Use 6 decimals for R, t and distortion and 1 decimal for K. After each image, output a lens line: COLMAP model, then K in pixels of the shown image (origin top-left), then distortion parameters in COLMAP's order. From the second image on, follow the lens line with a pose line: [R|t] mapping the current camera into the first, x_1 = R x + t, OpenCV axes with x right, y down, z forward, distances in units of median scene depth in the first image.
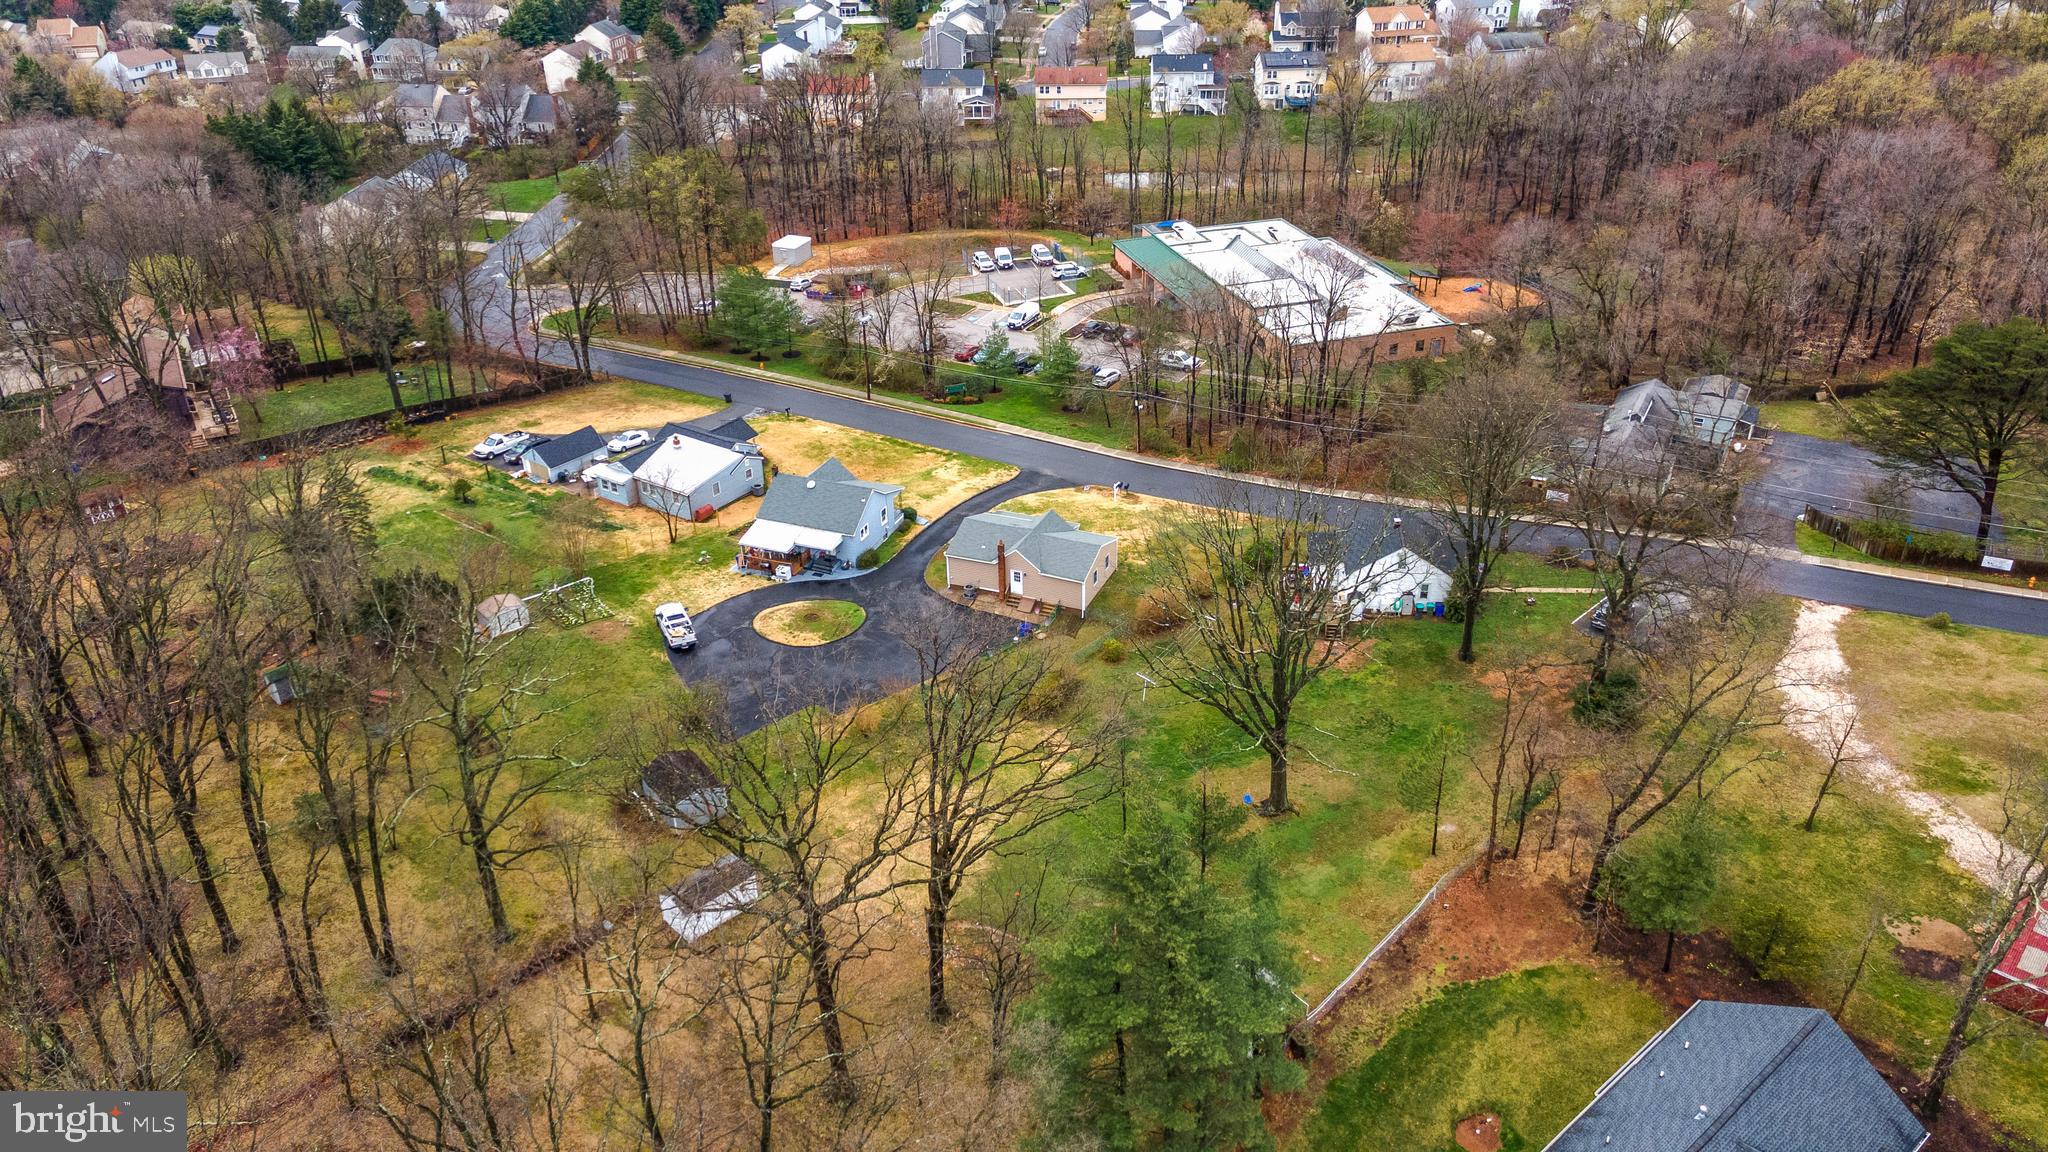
lens RADIAL K [[1477.1, 0, 1036.0], [0, 1477.1, 566.6], [0, 0, 1]] dist [0.048586, 0.010012]
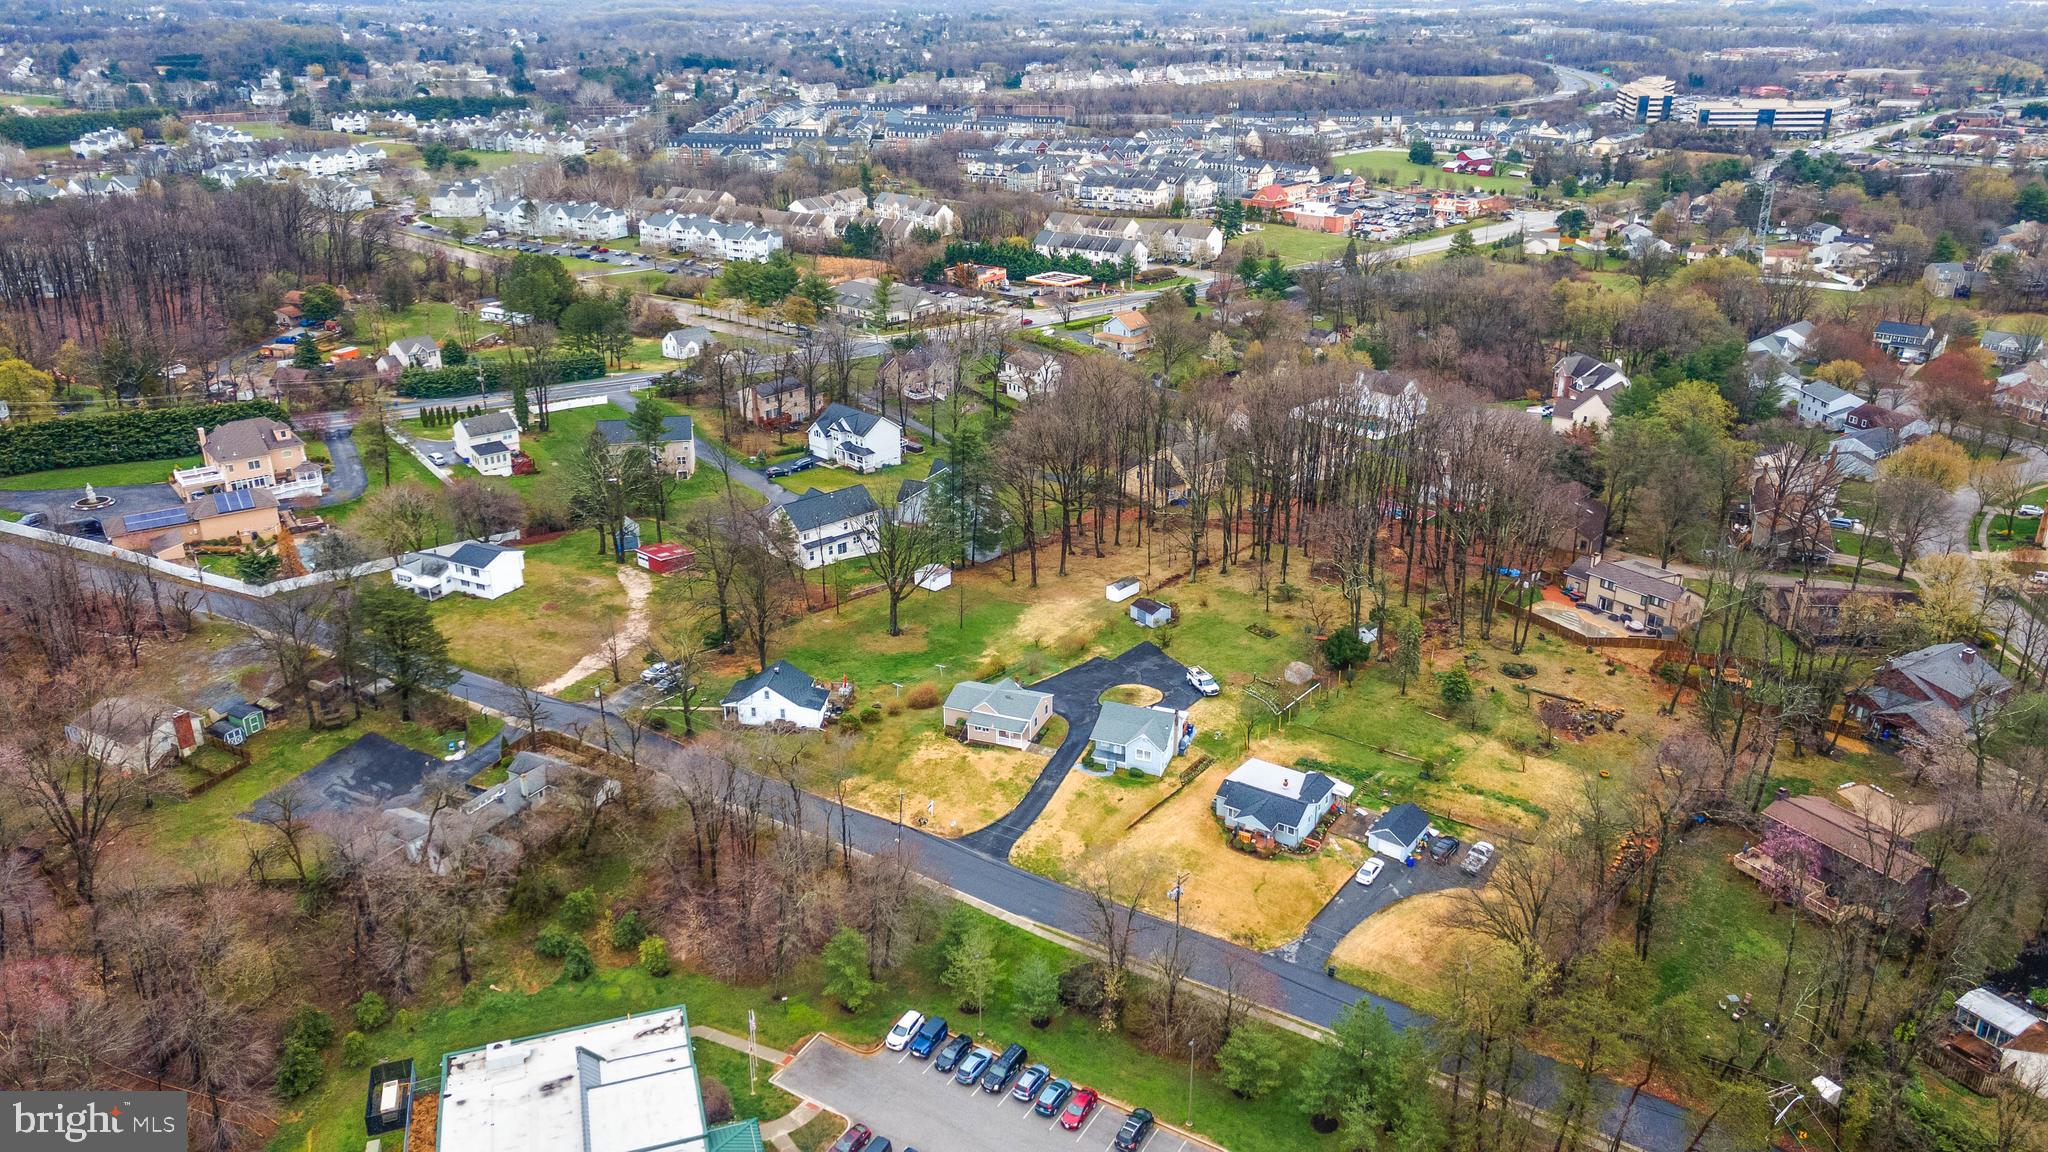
lens RADIAL K [[1477.1, 0, 1030.9], [0, 1477.1, 556.8], [0, 0, 1]] dist [0.048586, 0.010012]
pose [[-0.999805, 0.019737, -0.000493, -0.033731], [0.011997, 0.627204, 0.778763, -1.135346], [0.015679, 0.778605, -0.627319, 1.585860]]
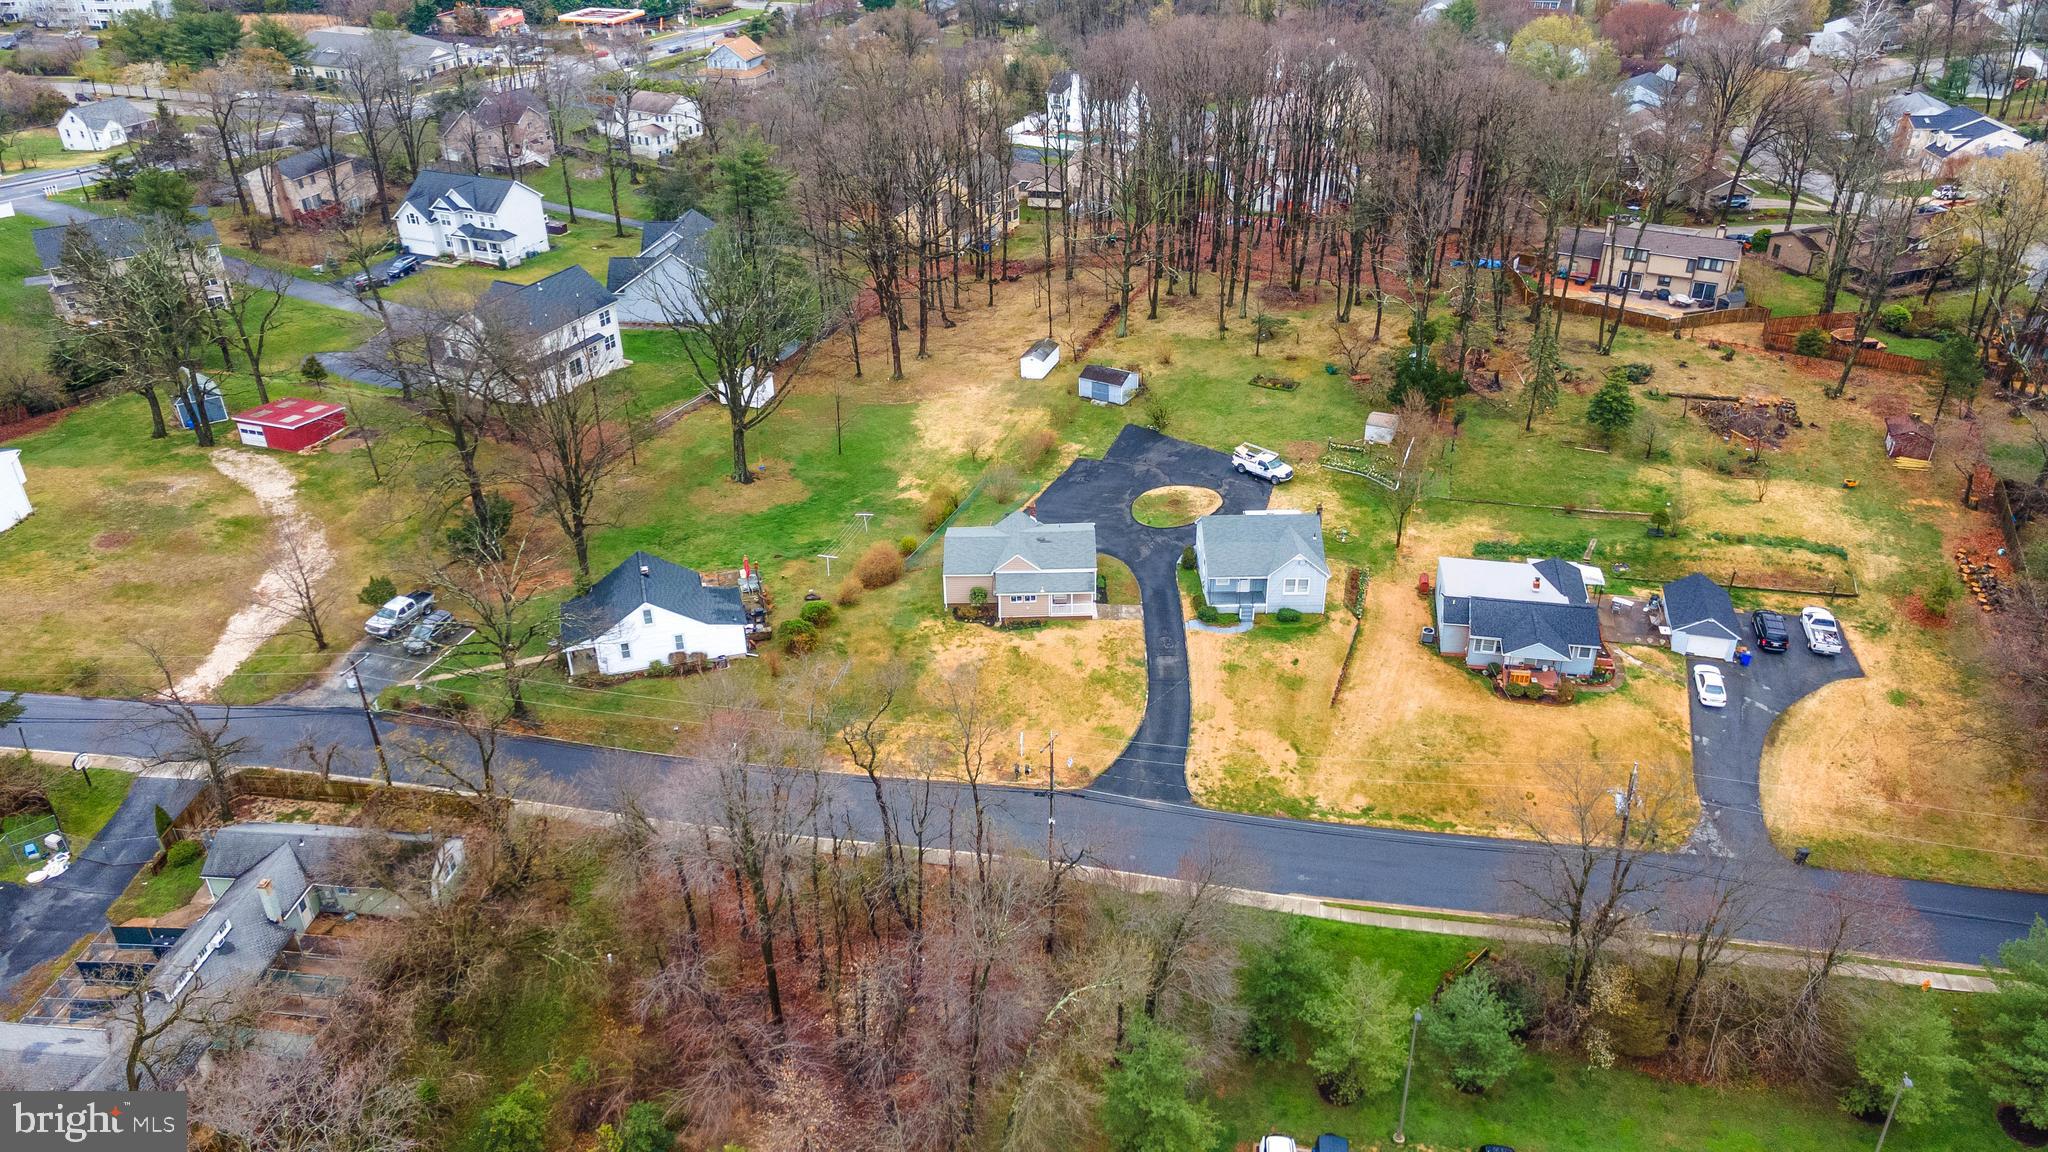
lens RADIAL K [[1477.1, 0, 1030.4], [0, 1477.1, 564.0], [0, 0, 1]] dist [0.048586, 0.010012]
pose [[-0.920767, 0.215236, -0.325364, 0.265453], [-0.168217, 0.533450, 0.828936, -0.698639], [0.351982, 0.817988, -0.454977, 1.235503]]
